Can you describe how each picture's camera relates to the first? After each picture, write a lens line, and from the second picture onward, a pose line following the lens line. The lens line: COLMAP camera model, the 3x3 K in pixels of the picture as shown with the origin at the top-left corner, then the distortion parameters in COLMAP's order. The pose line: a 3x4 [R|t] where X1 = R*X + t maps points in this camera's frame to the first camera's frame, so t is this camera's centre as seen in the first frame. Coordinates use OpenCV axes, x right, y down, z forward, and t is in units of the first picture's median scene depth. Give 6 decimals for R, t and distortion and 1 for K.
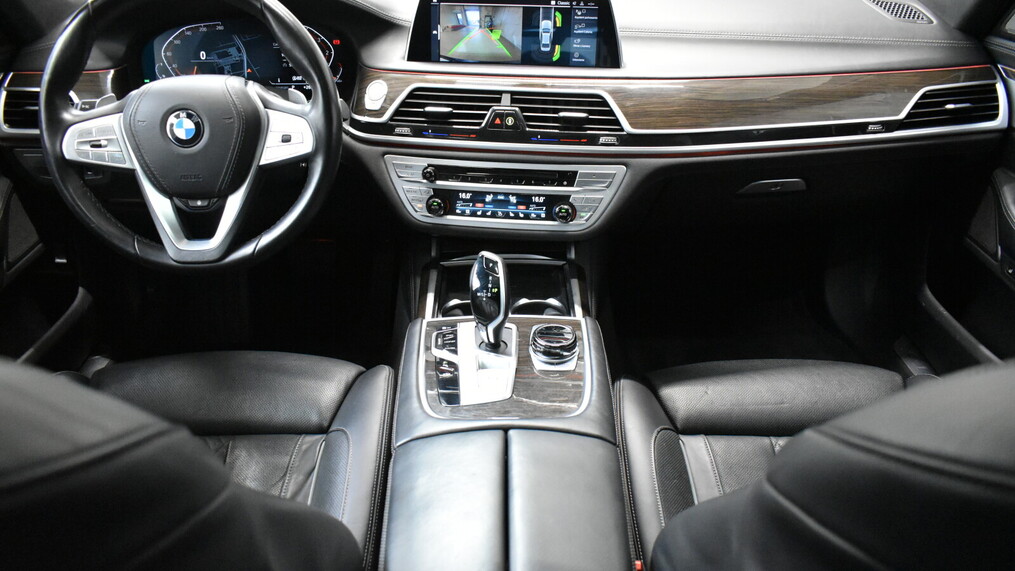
lens RADIAL K [[796.4, 0, 507.5], [0, 796.4, 285.5], [0, 0, 1]] dist [0.000202, 0.000207]
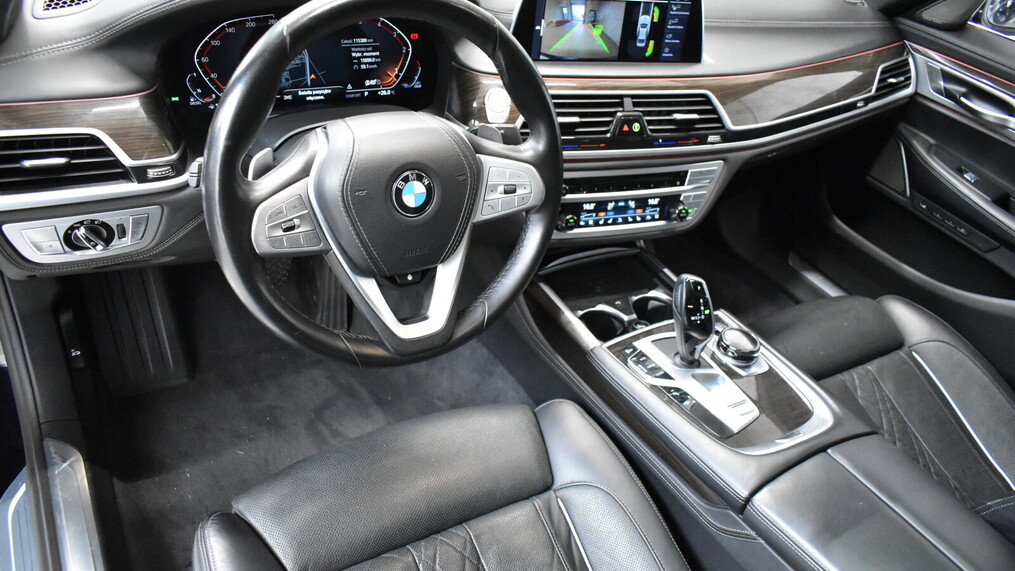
lens RADIAL K [[796.4, 0, 507.5], [0, 796.4, 285.5], [0, 0, 1]] dist [0.000202, 0.000207]
pose [[0.847840, -0.186164, 0.496497, -0.636226], [0.101997, 0.976115, 0.191825, -0.215864], [-0.520349, -0.111995, 0.846578, 0.232049]]
